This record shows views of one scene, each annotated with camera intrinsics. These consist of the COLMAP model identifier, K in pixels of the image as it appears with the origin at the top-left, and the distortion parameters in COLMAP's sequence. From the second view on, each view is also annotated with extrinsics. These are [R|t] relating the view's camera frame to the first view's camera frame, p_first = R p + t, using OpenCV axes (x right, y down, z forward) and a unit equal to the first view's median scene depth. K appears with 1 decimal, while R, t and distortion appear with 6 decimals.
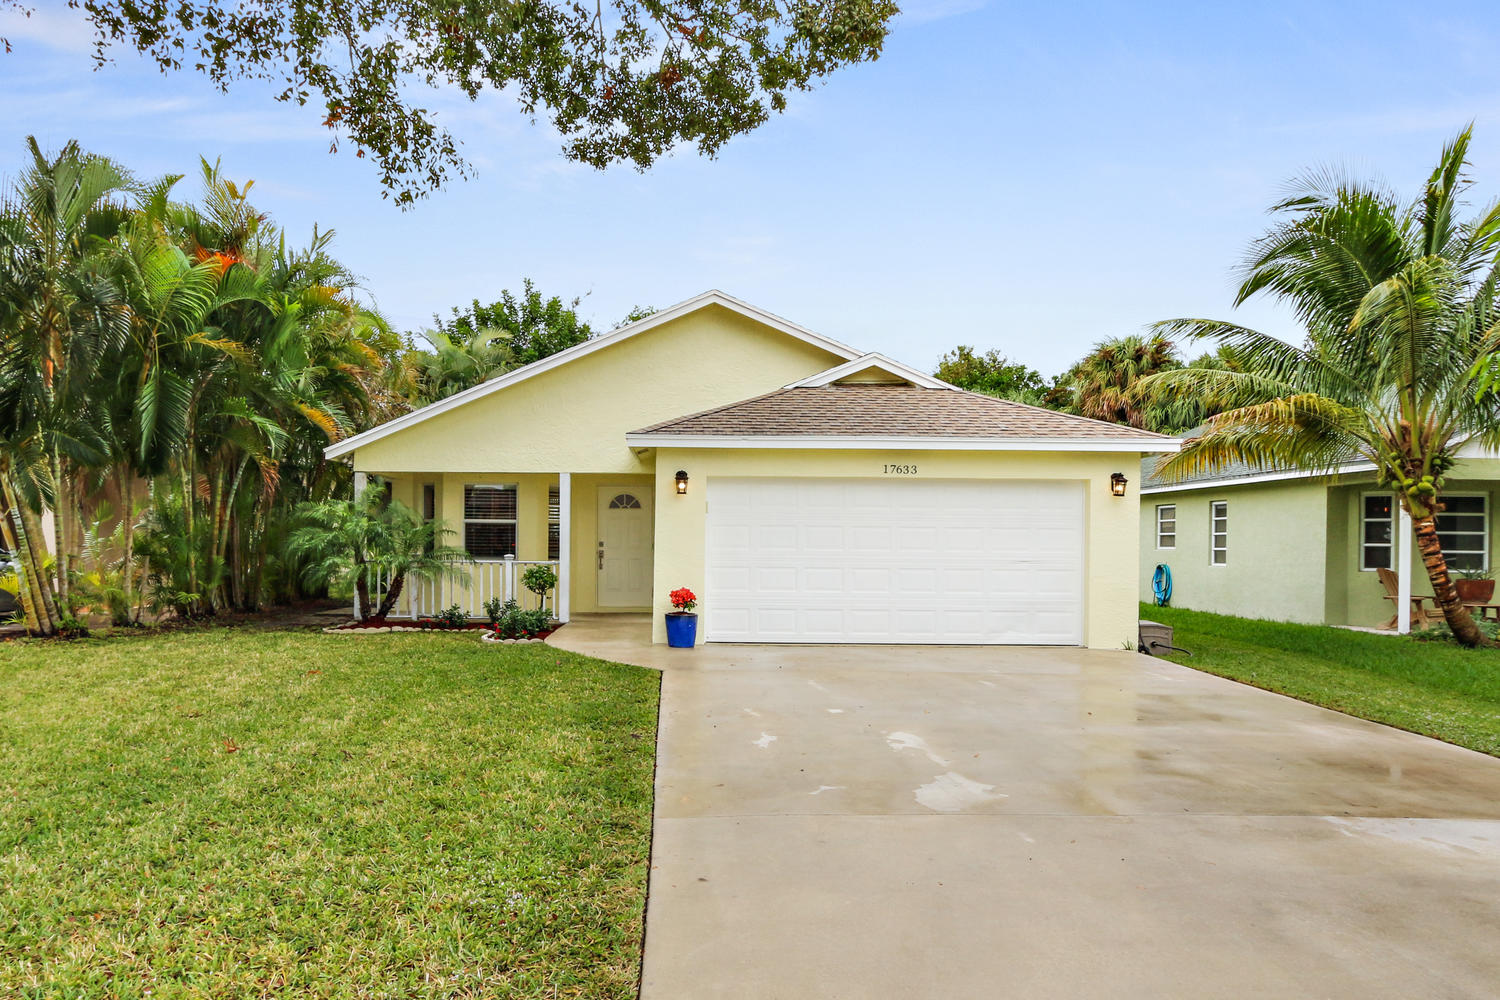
lens RADIAL K [[961.9, 0, 749.0], [0, 961.9, 540.0], [0, 0, 1]] dist [-0.045190, -0.000382]
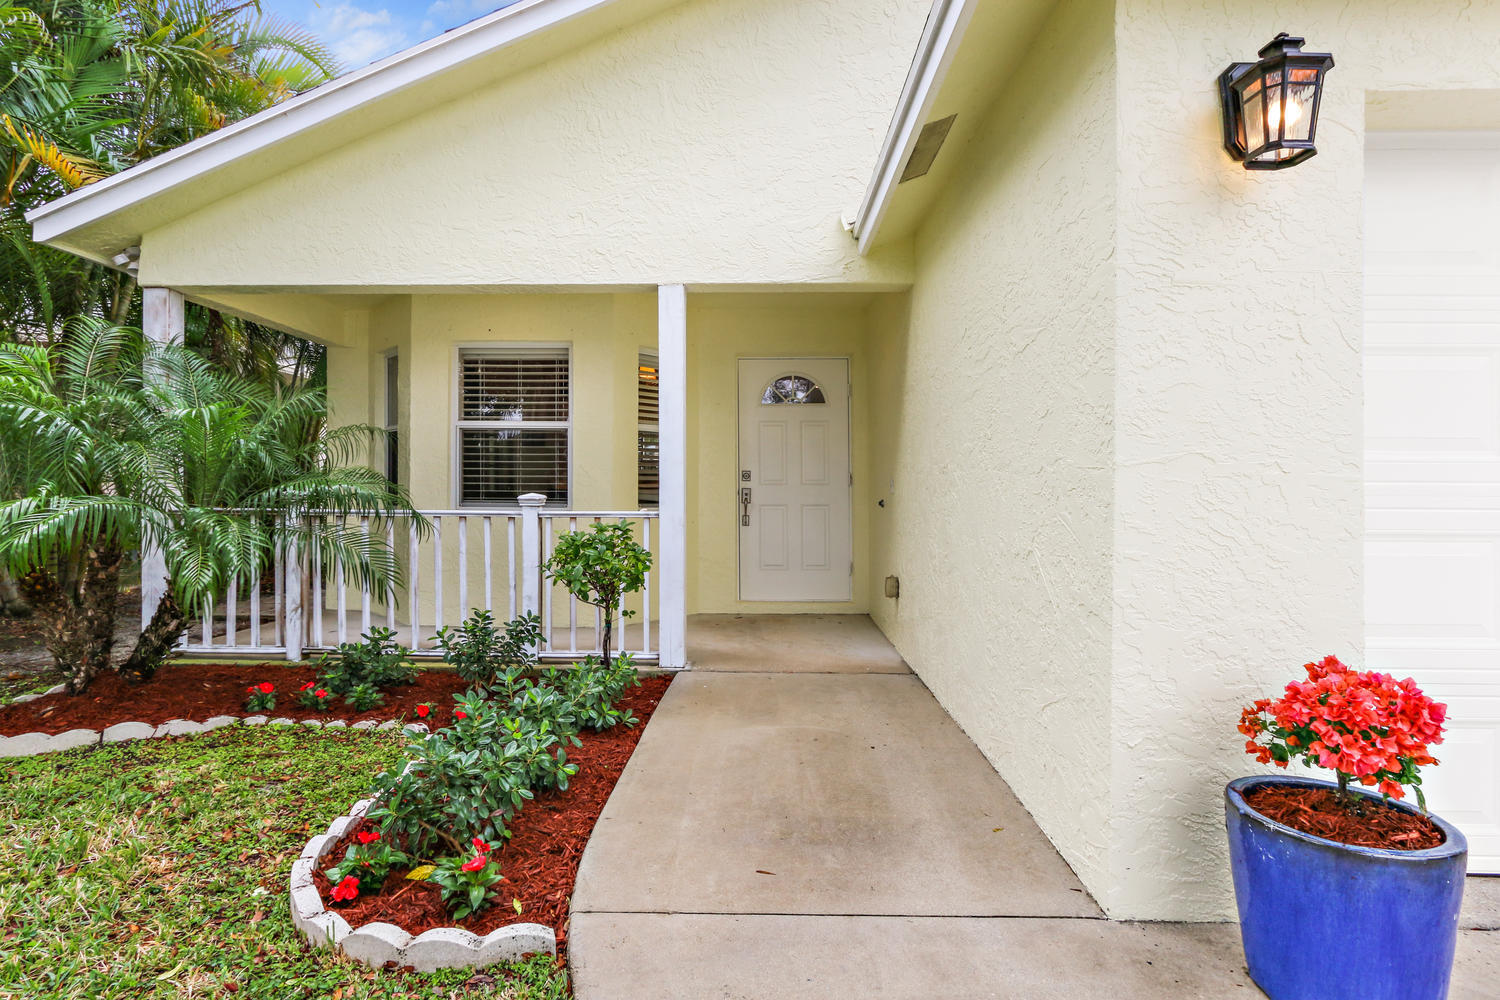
lens RADIAL K [[669.1, 0, 773.8], [0, 669.1, 495.6], [0, 0, 1]] dist [-0.000298, -0.000148]
pose [[0.999063, -0.004219, -0.043068, -0.140046], [0.004257, 0.999991, 0.000804, 0.015940], [0.043064, -0.000987, 0.999072, 0.733606]]
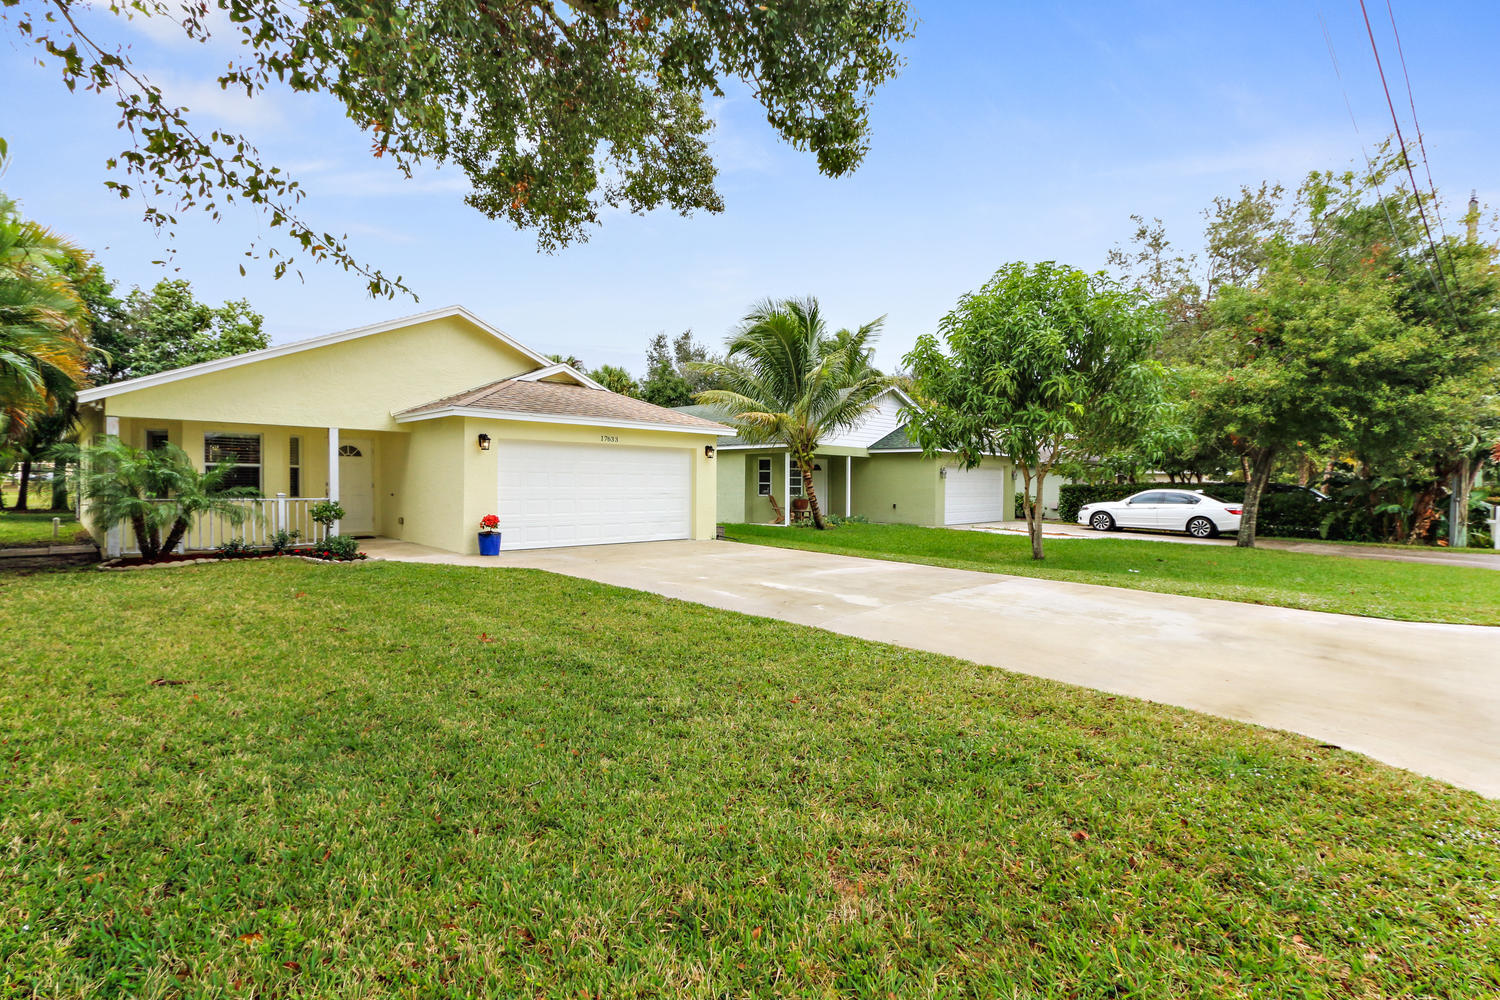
lens RADIAL K [[695.8, 0, 753.6], [0, 695.8, 482.3], [0, 0, 1]] dist [0.001898, -0.000195]
pose [[0.708669, -0.002209, 0.705537, -0.448602], [-0.000544, 0.999993, 0.003678, -0.002499], [-0.705541, -0.002990, 0.708663, -0.038139]]
